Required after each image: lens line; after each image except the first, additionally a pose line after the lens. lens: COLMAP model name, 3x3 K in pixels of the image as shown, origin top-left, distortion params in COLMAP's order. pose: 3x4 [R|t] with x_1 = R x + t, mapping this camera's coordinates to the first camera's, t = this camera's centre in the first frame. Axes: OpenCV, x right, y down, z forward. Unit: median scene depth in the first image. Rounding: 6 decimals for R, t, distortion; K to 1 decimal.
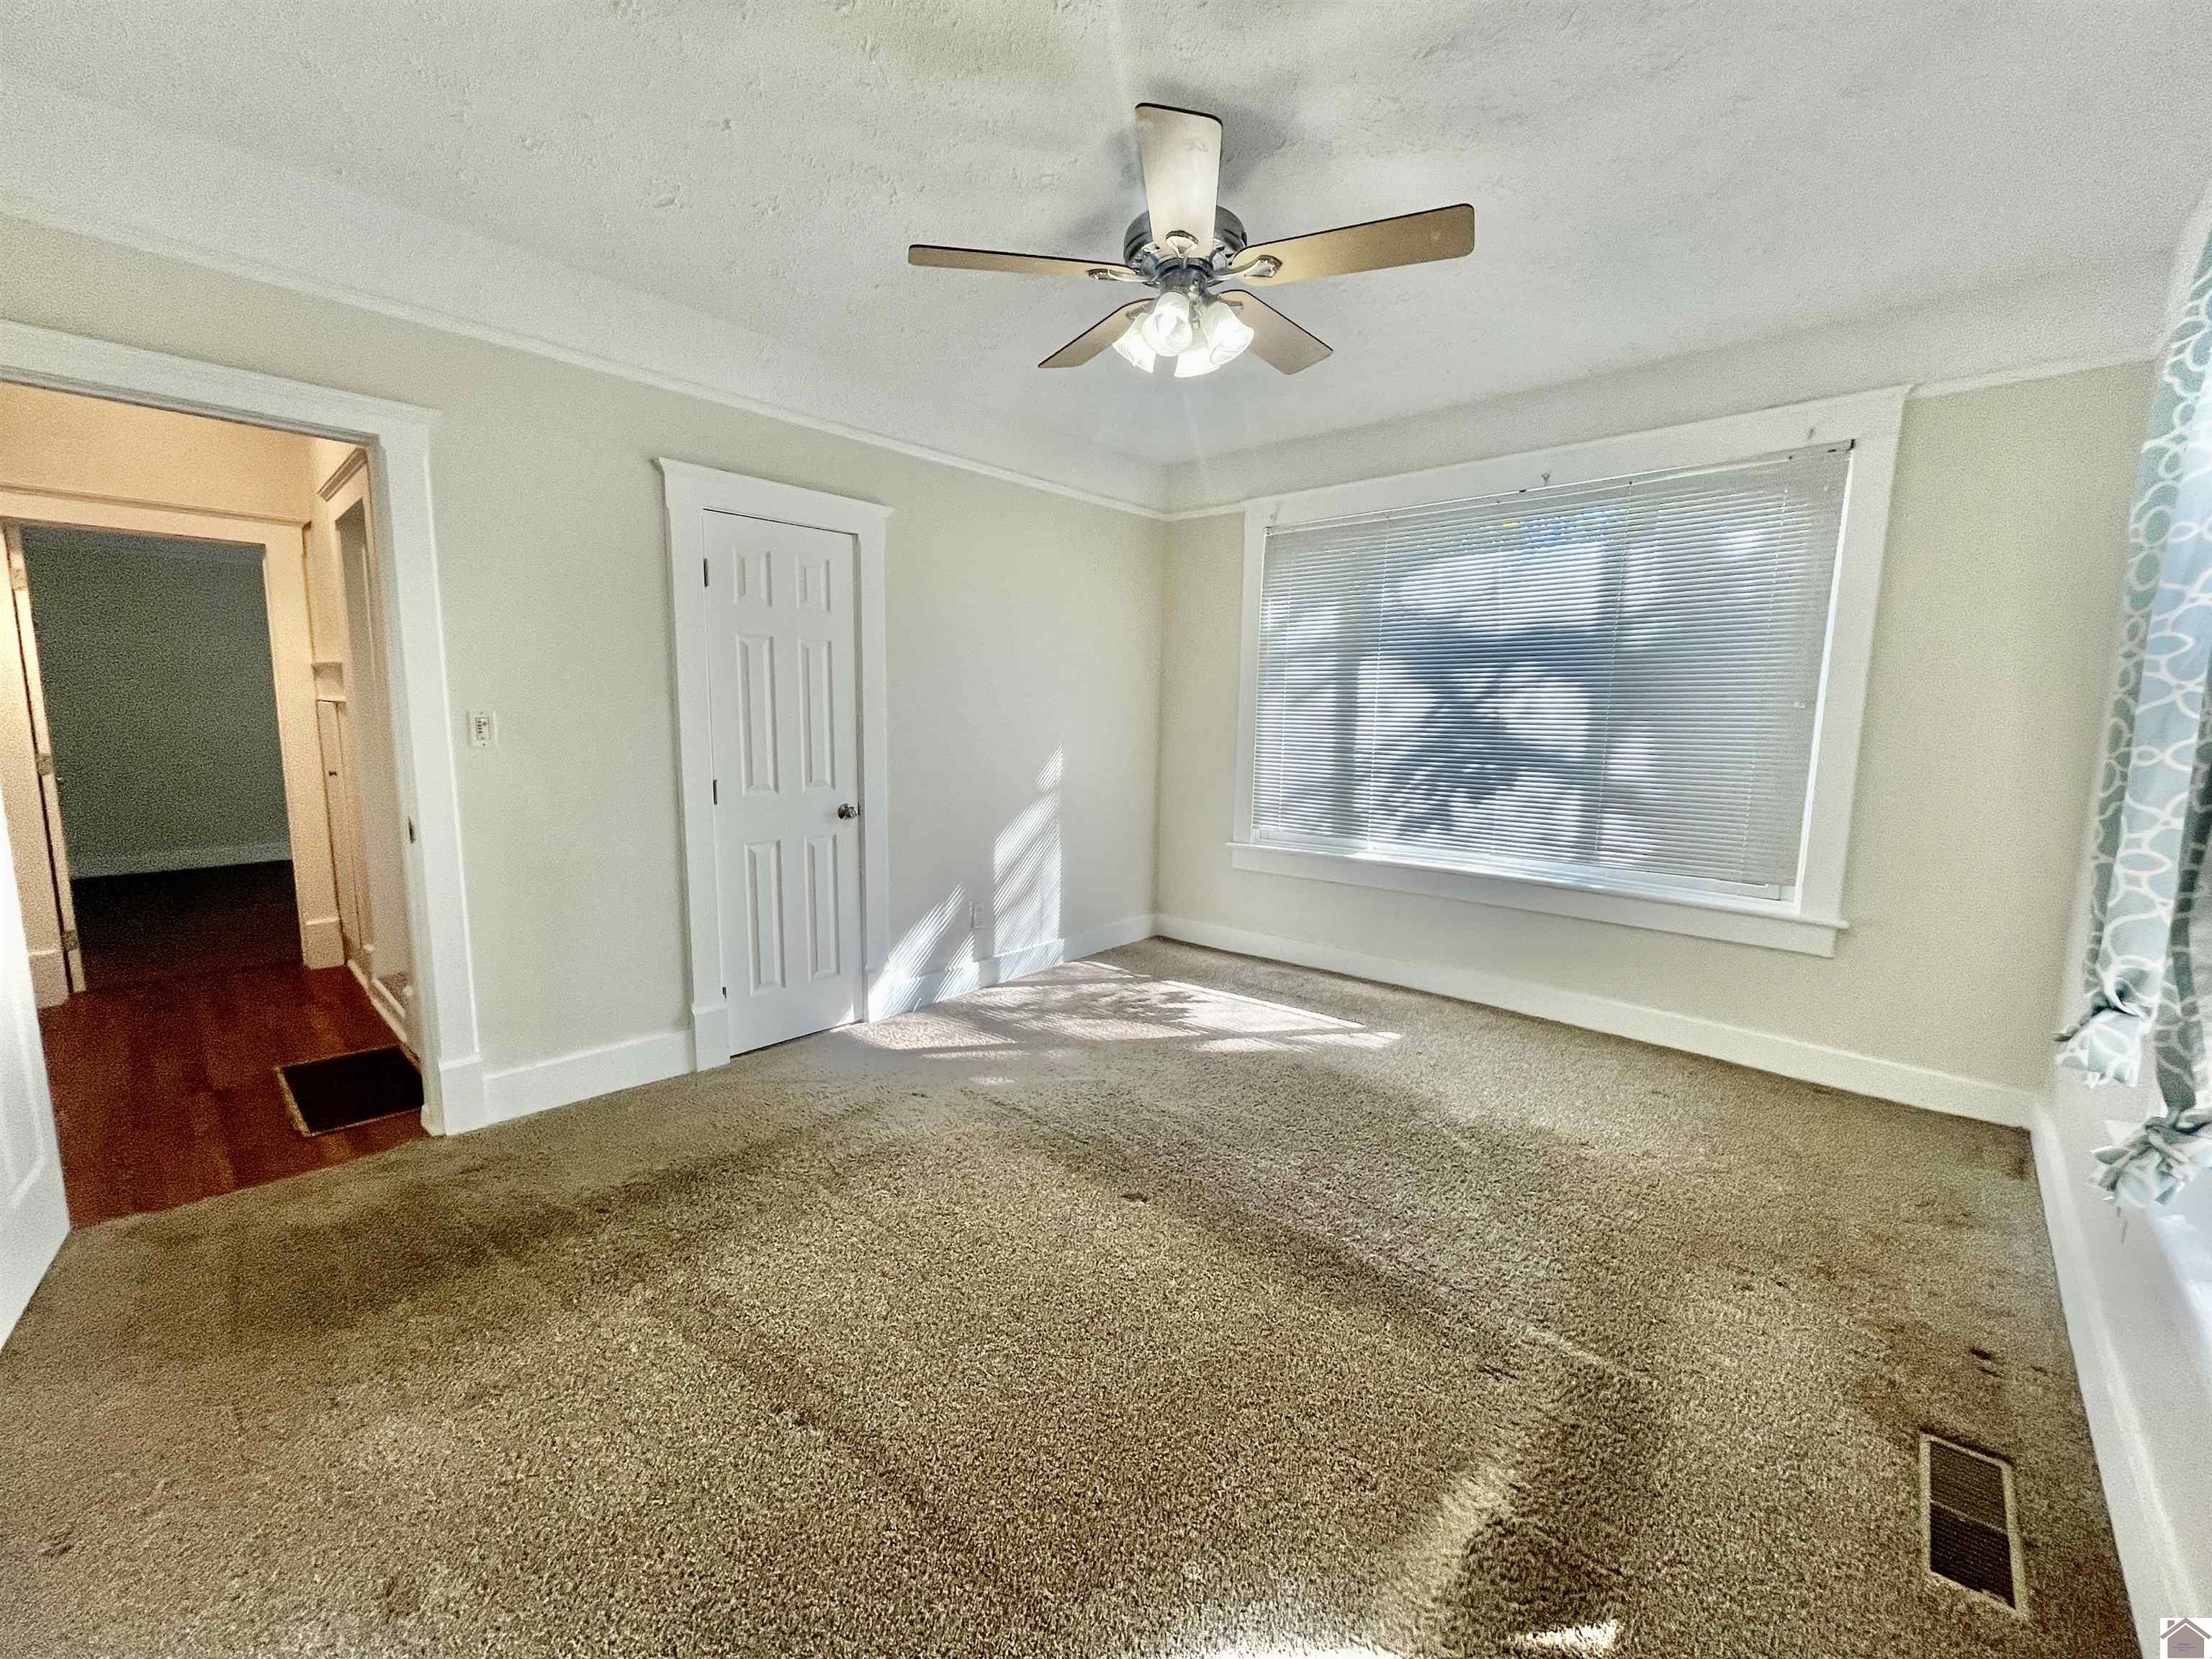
lens RADIAL K [[894.3, 0, 1100.0], [0, 894.3, 828.3], [0, 0, 1]] dist [-0.003847, -0.000225]
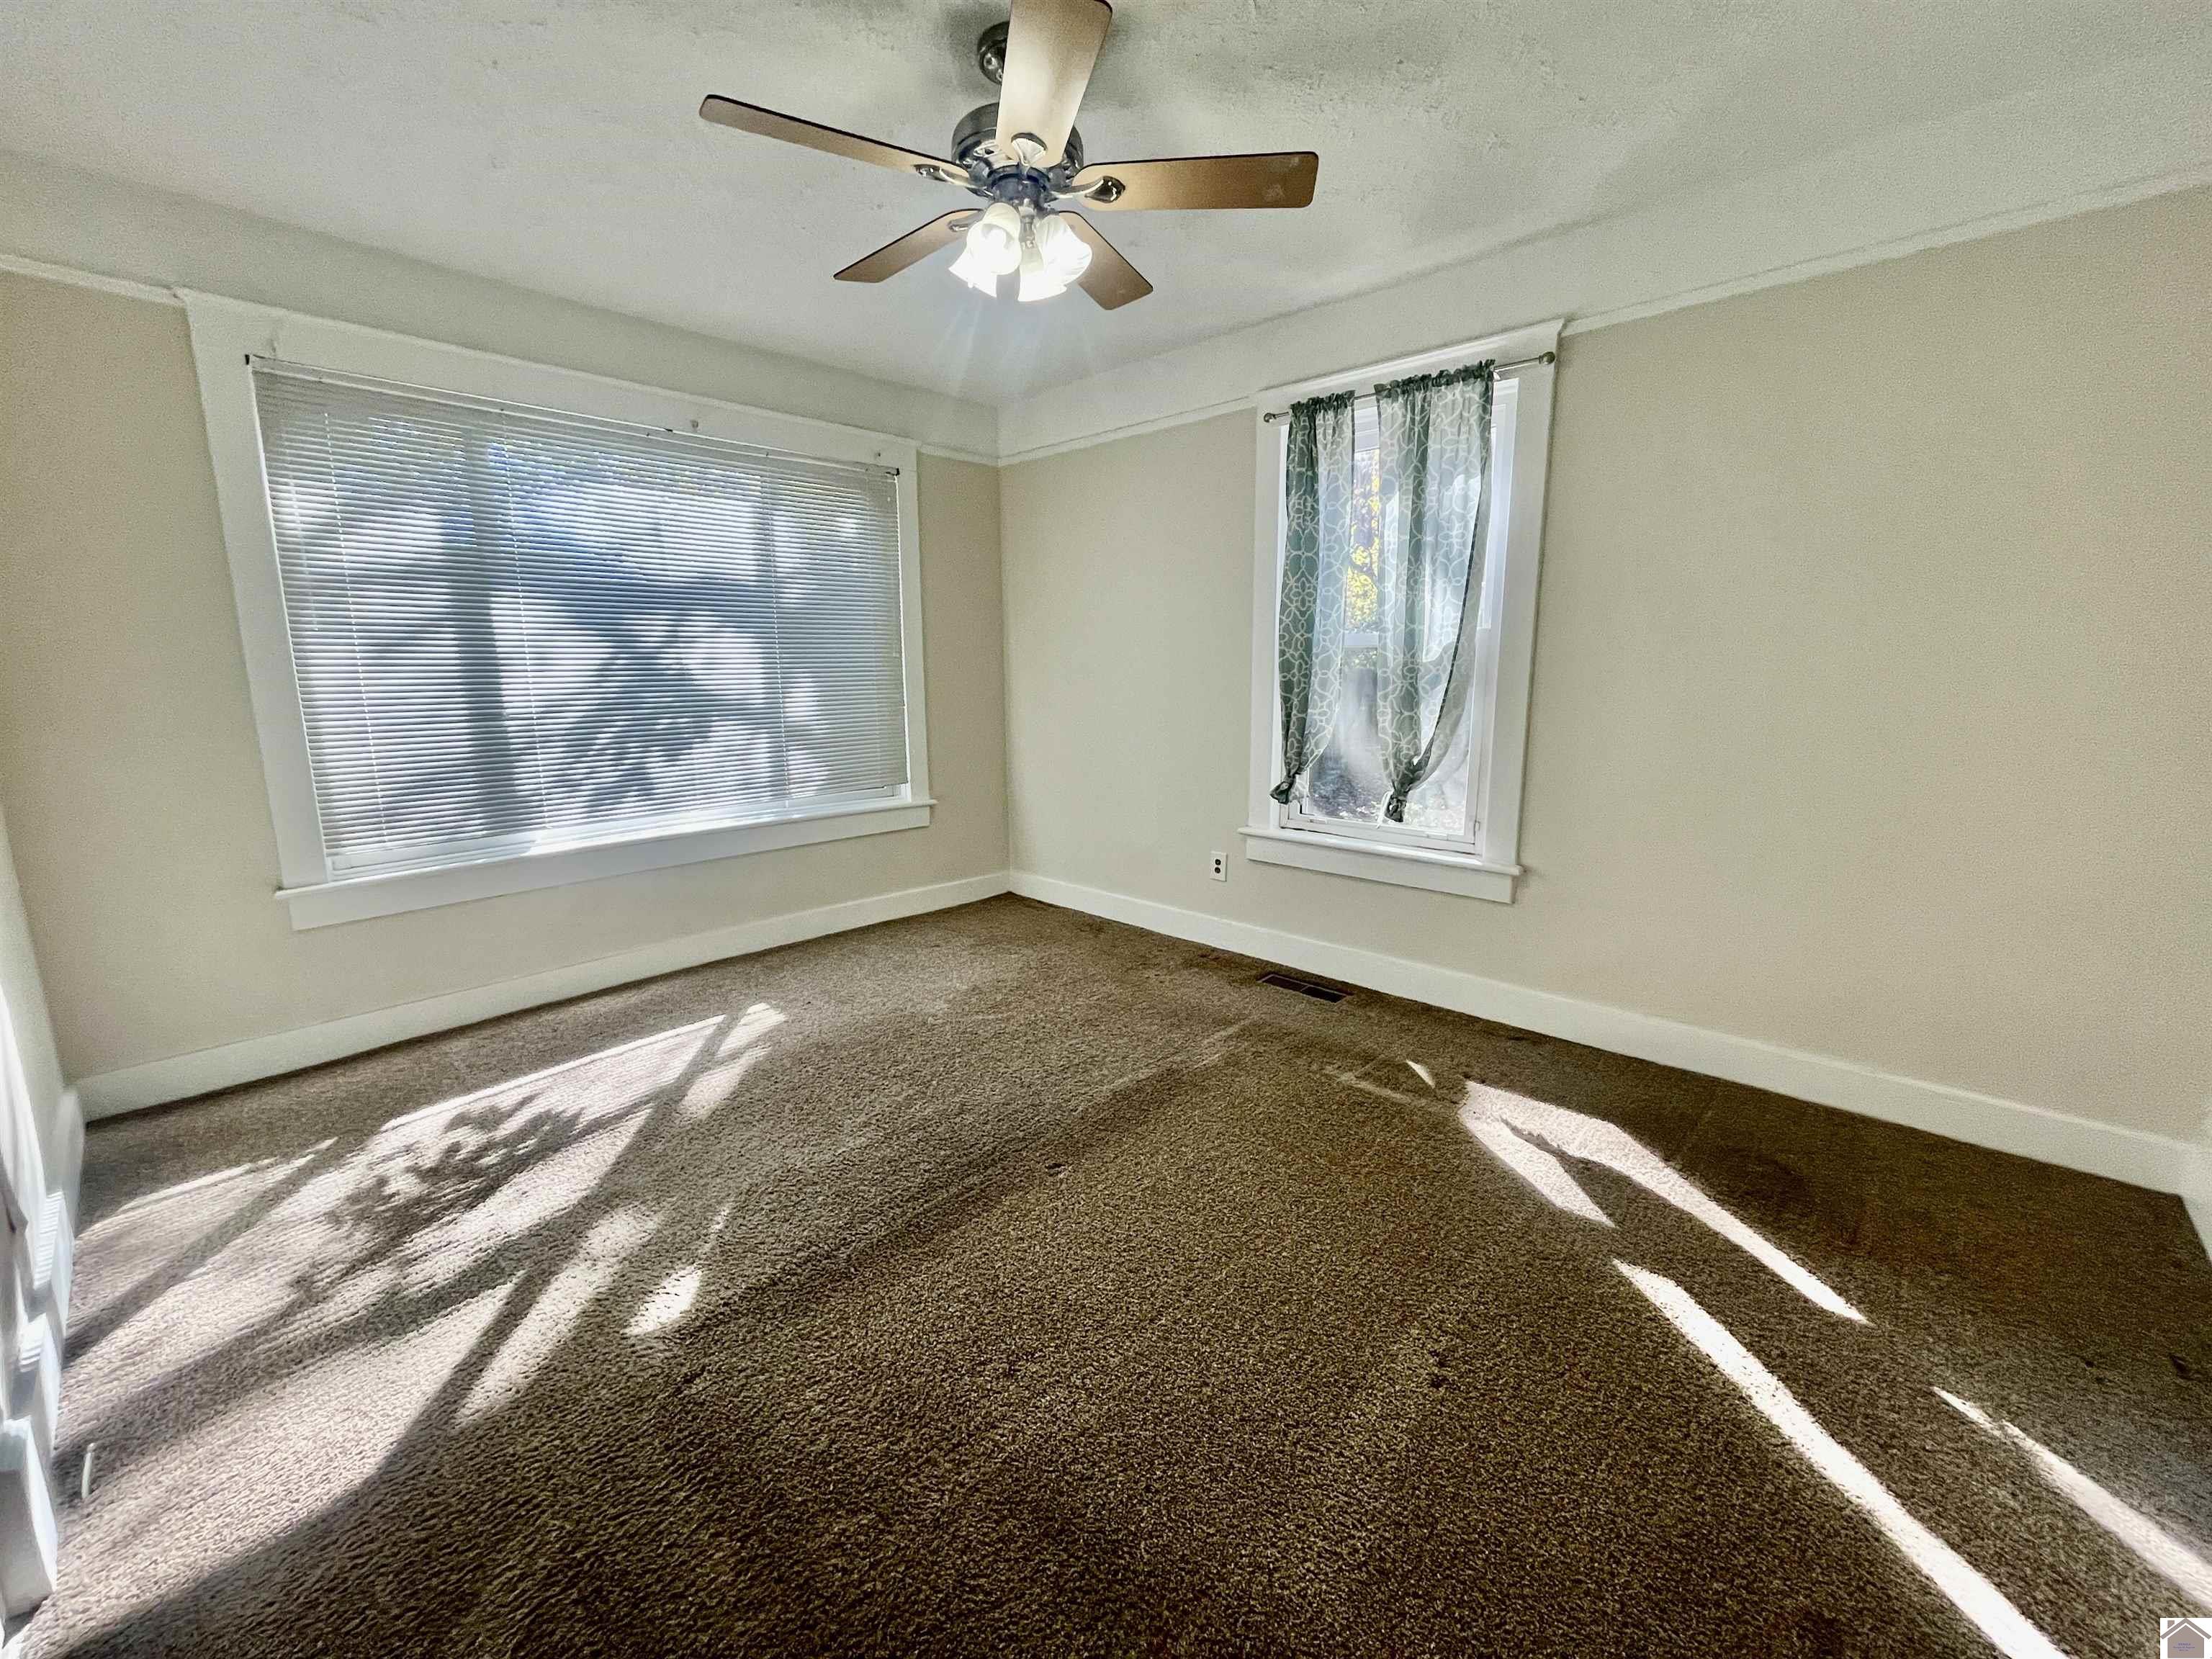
lens RADIAL K [[894.3, 0, 1100.0], [0, 894.3, 828.8], [0, 0, 1]] dist [-0.003847, -0.000225]
pose [[0.008255, -0.193967, 0.980973, -0.519317], [0.136371, 0.972060, 0.191057, -0.077665], [-0.990624, 0.132199, 0.034476, 0.537026]]
